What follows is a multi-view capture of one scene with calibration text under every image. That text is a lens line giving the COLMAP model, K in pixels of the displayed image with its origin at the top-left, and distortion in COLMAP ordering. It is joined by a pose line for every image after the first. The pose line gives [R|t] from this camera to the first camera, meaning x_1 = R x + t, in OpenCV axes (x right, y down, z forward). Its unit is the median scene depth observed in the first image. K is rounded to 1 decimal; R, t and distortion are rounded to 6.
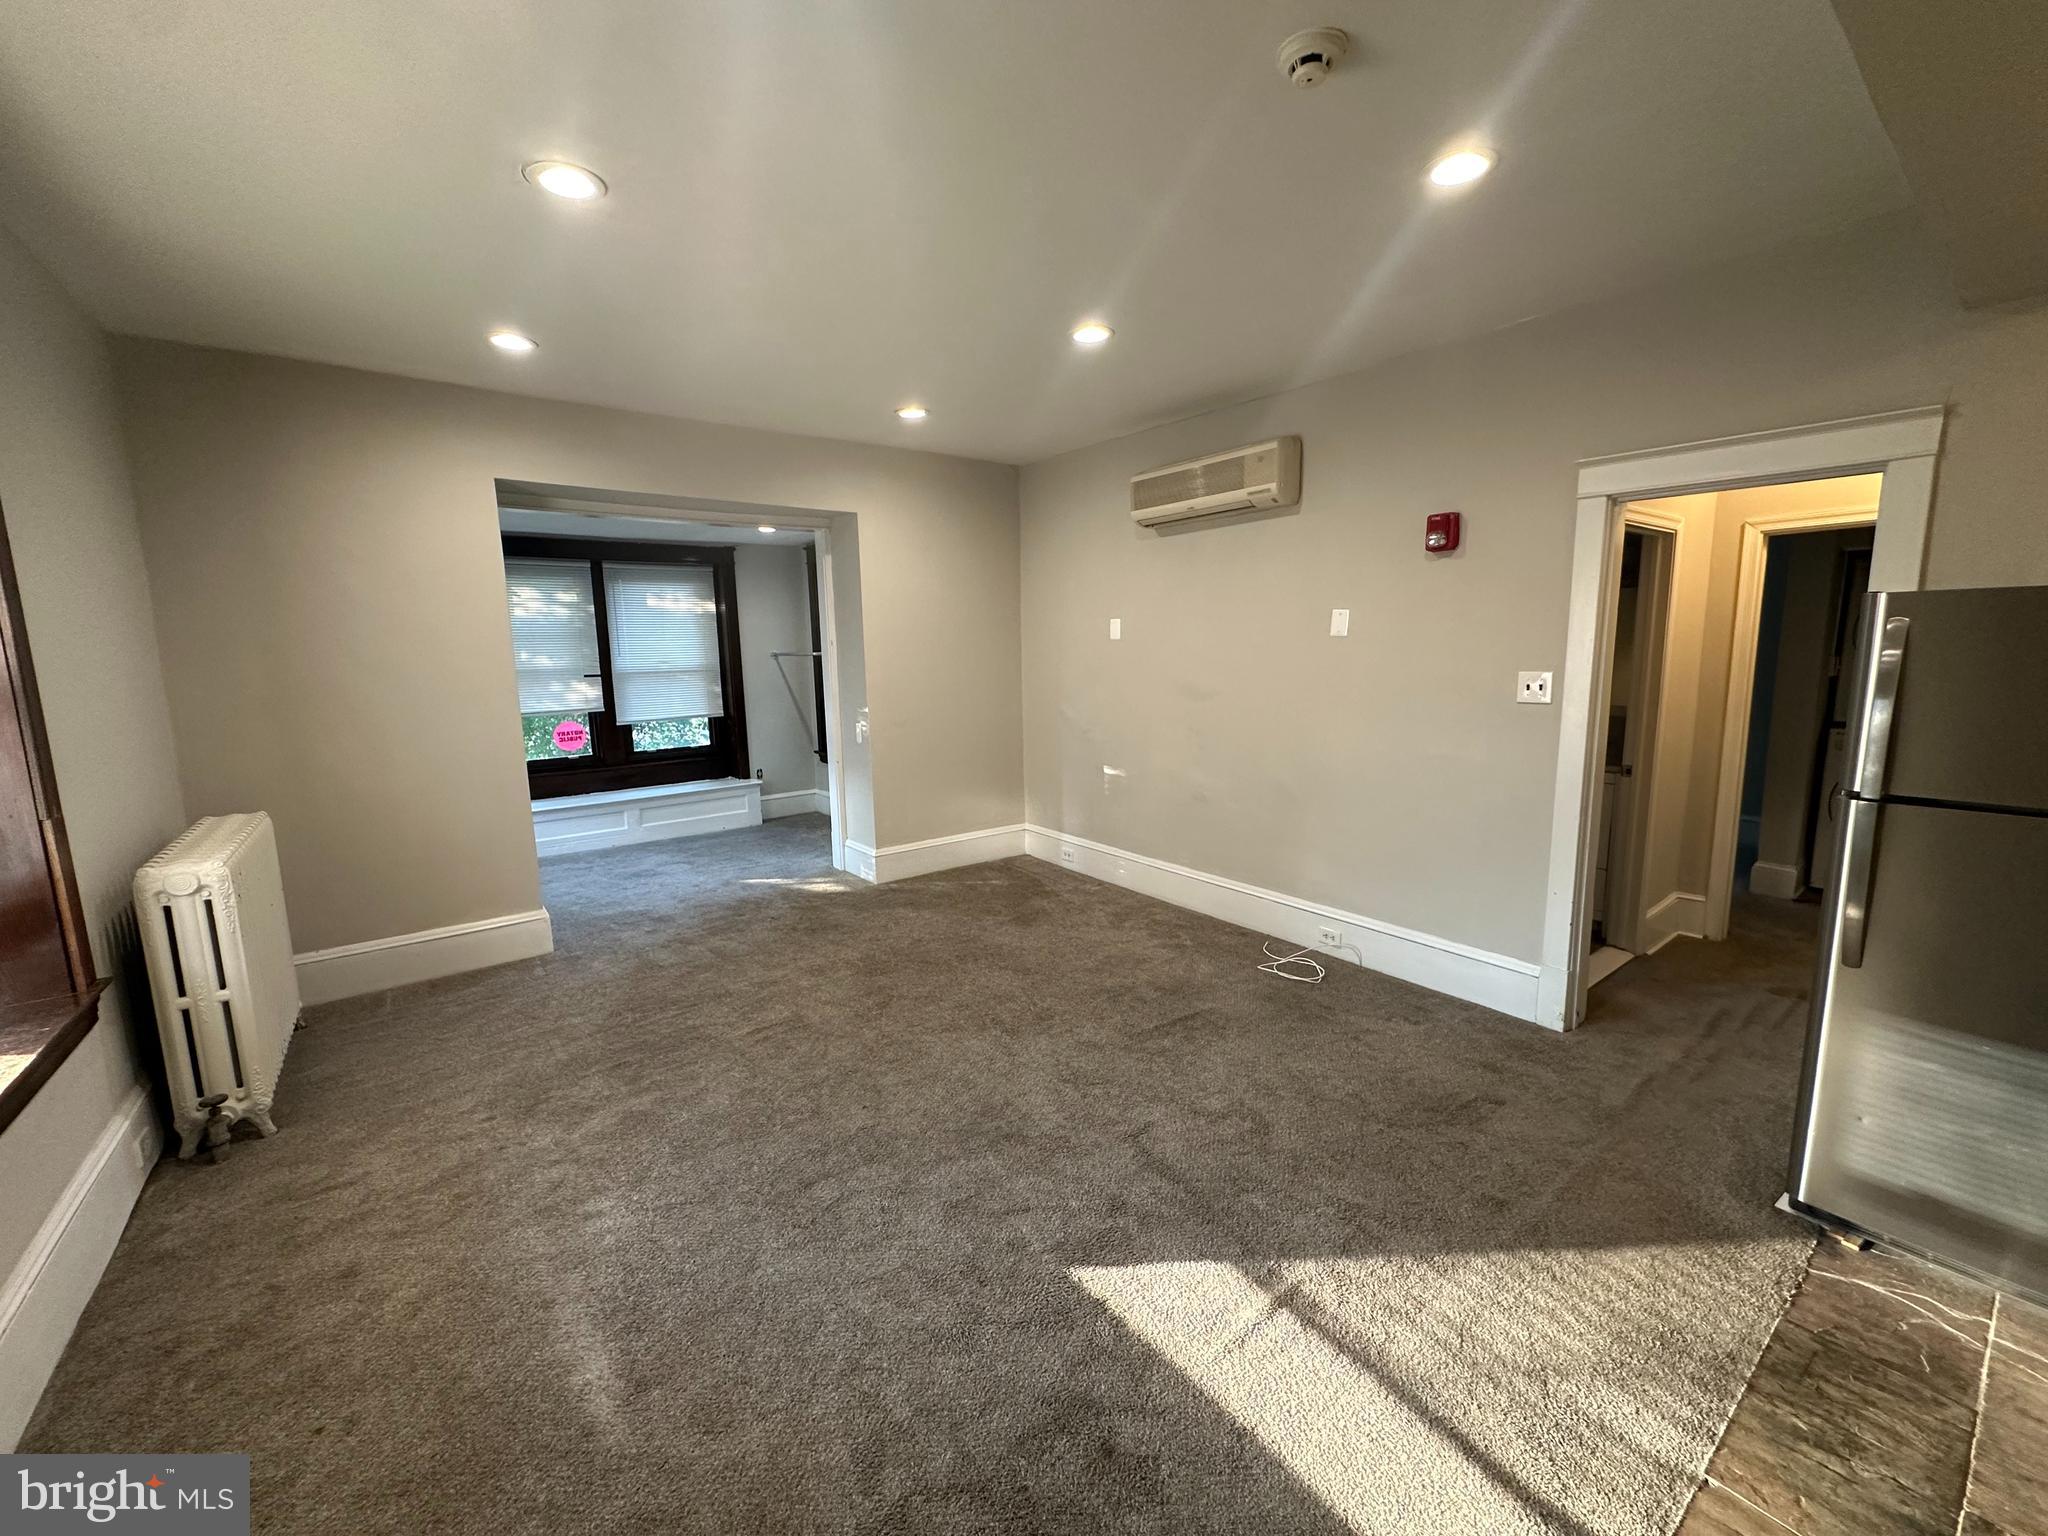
lens RADIAL K [[823.8, 0, 1024.0], [0, 823.8, 768.0], [0, 0, 1]] dist [-0.002249, 0.000196]
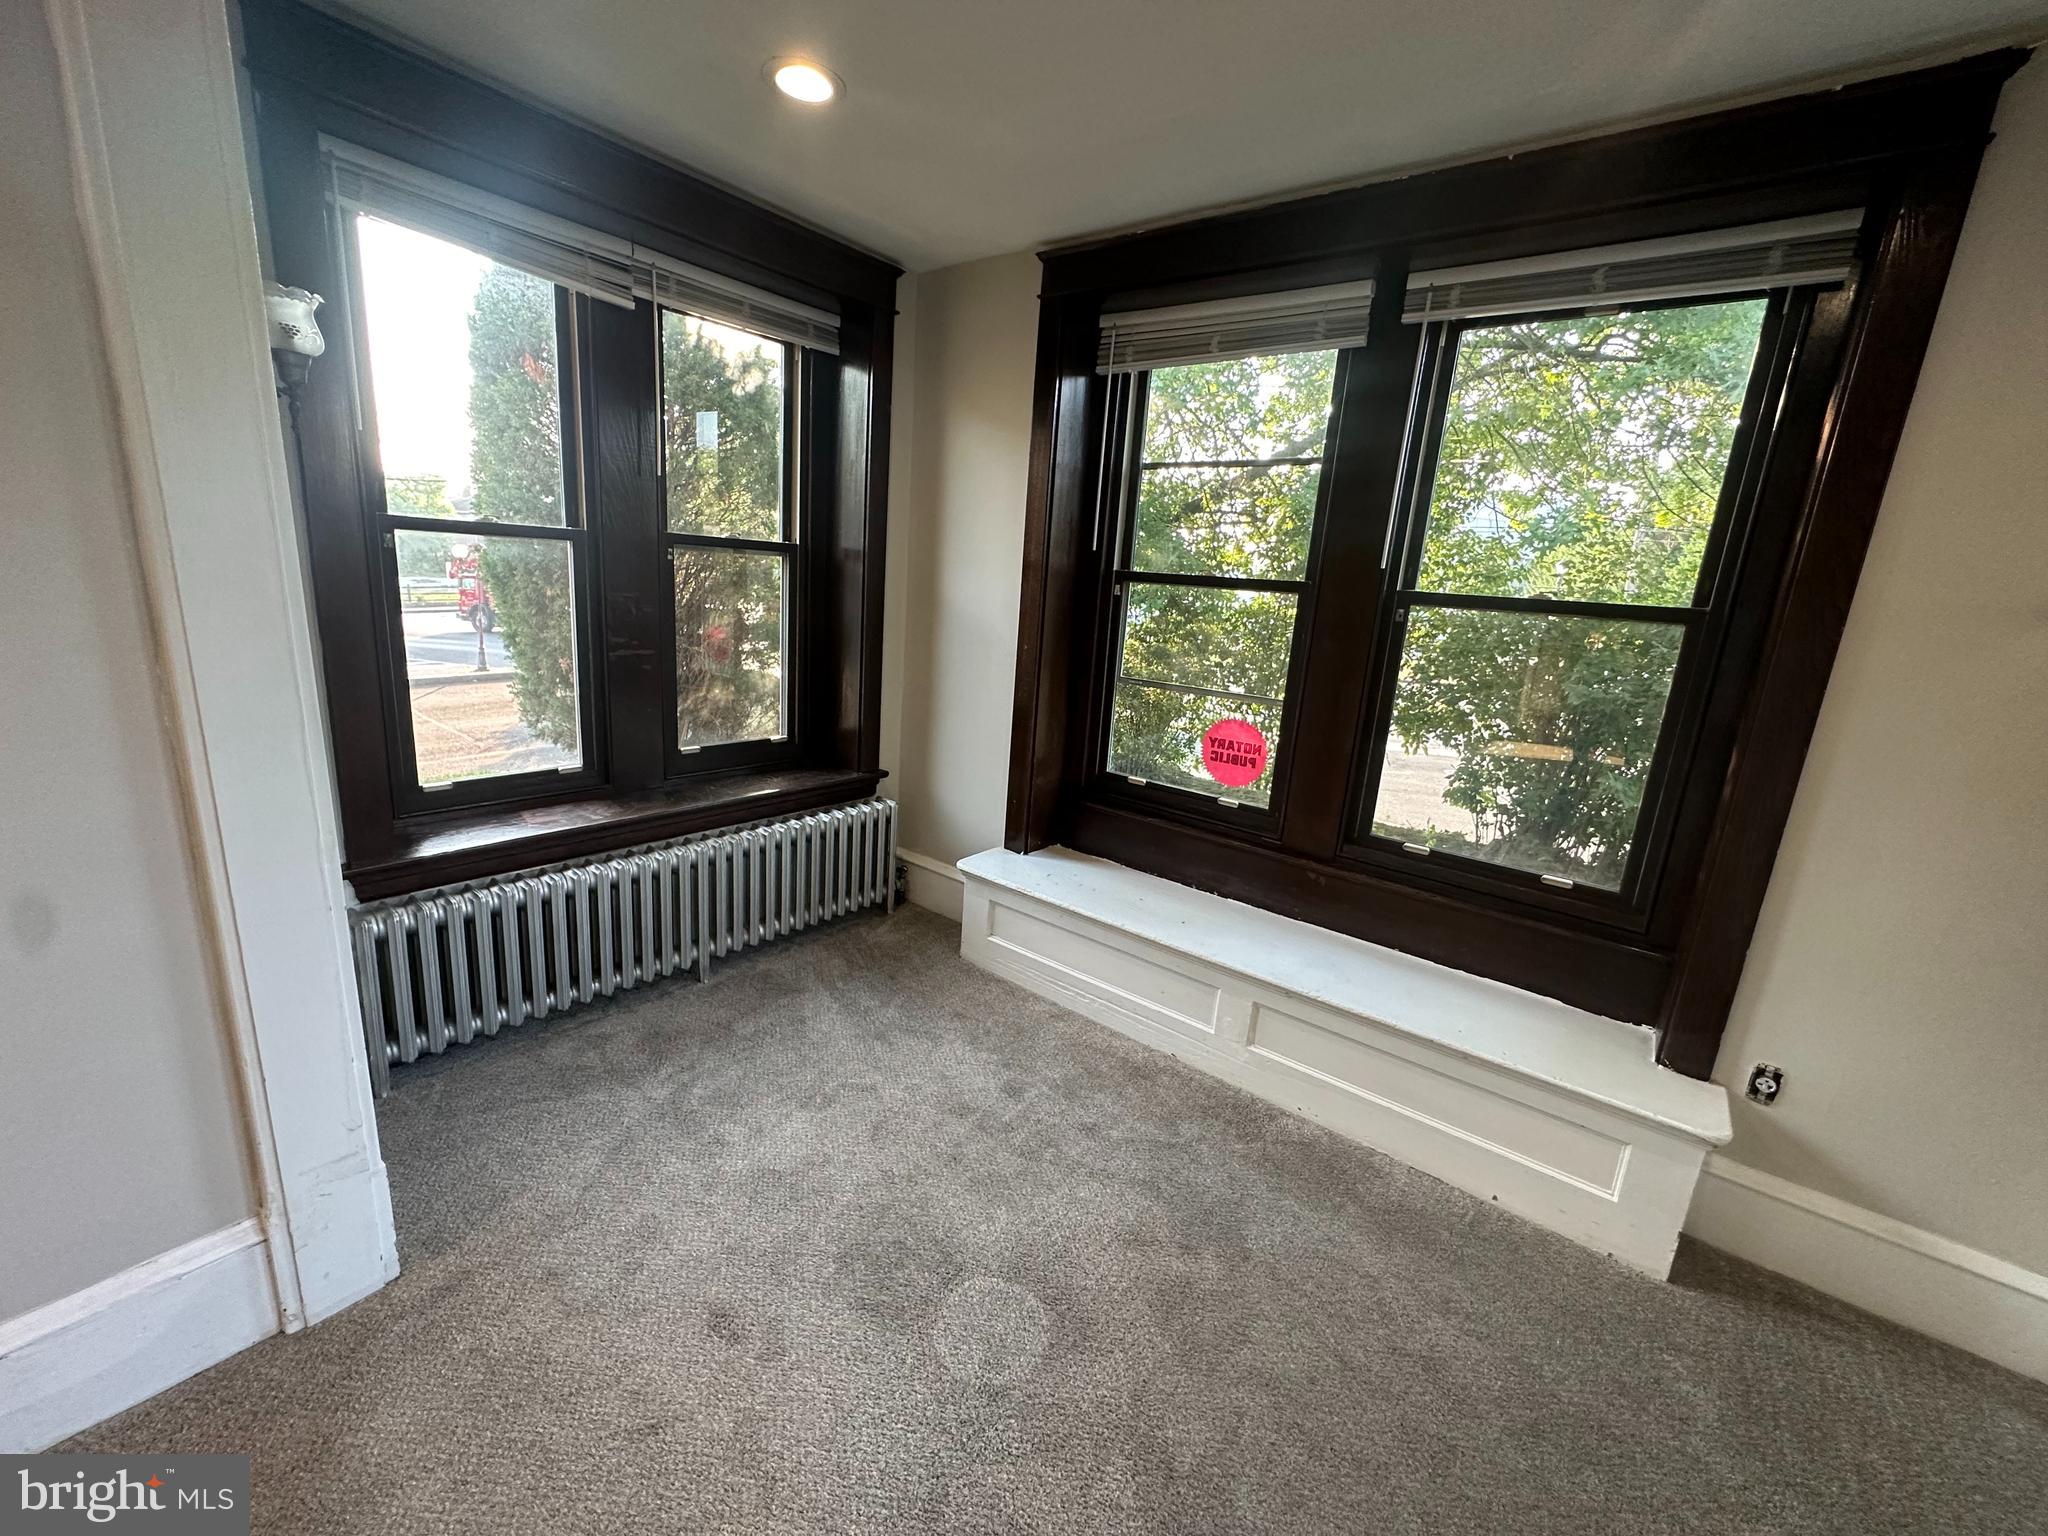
lens RADIAL K [[823.8, 0, 1024.0], [0, 823.8, 768.0], [0, 0, 1]] dist [-0.002249, 0.000196]
pose [[0.242527, 0.261977, -0.934103, -0.337865], [-0.216805, 0.953134, 0.211024, -0.166789], [0.945609, 0.151339, 0.287959, 1.370866]]
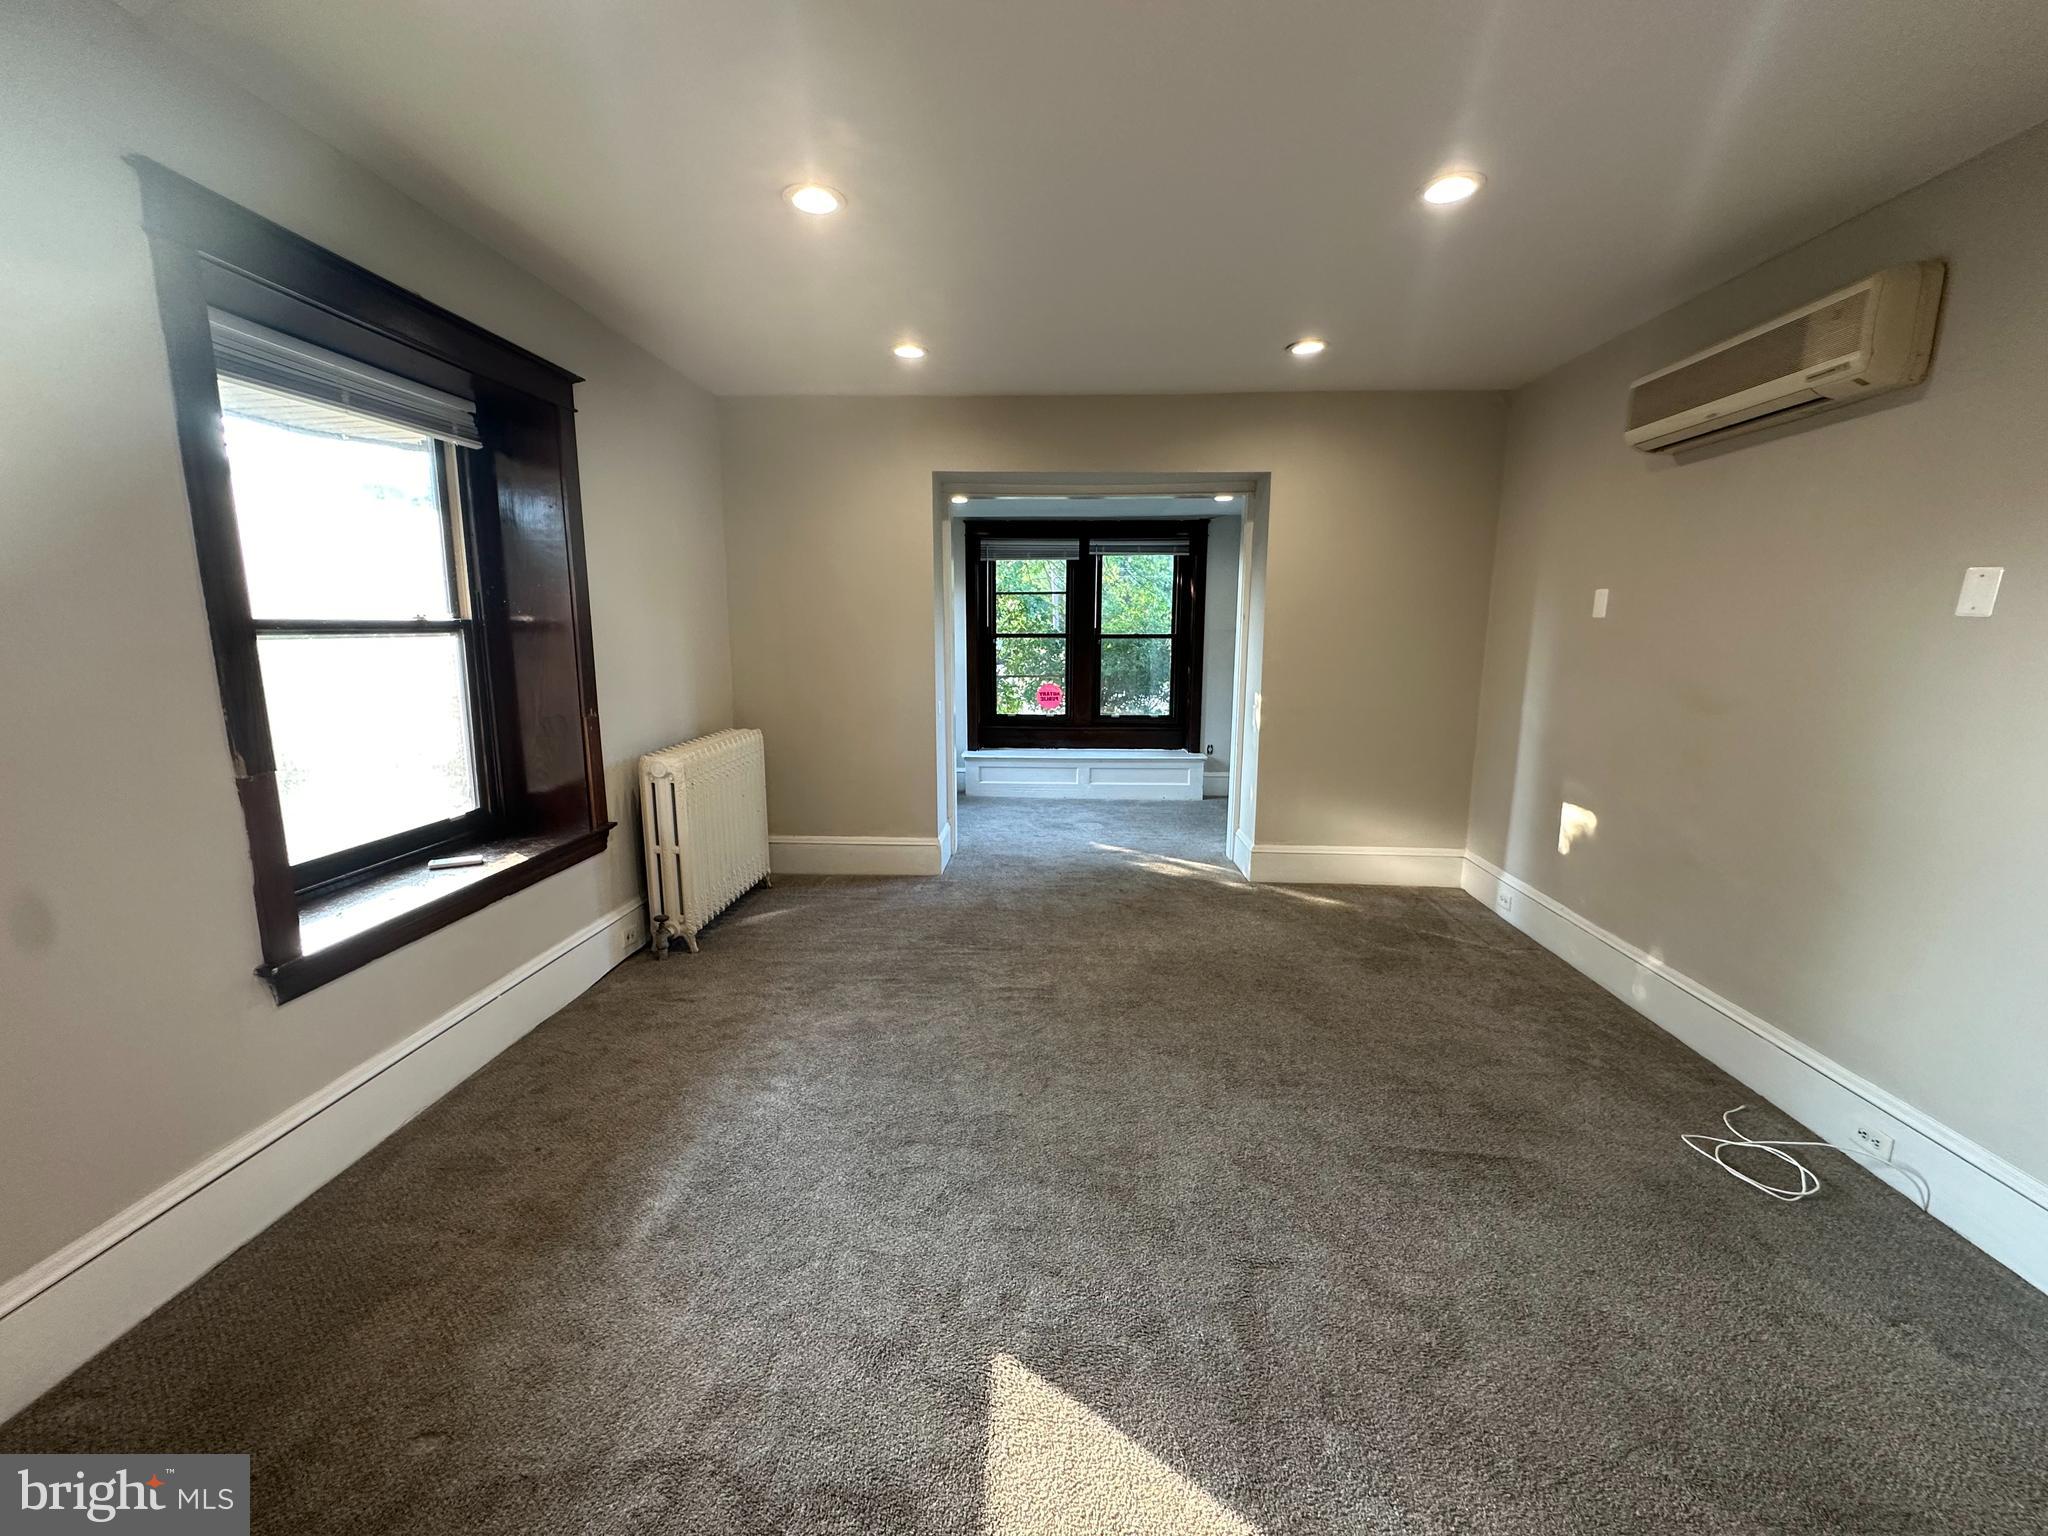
lens RADIAL K [[823.8, 0, 1024.0], [0, 823.8, 768.0], [0, 0, 1]] dist [-0.002249, 0.000196]
pose [[0.757853, 0.132995, -0.638726, 0.275444], [-0.115078, 0.990902, 0.069783, -0.026960], [0.642196, 0.020618, 0.766263, 0.184567]]
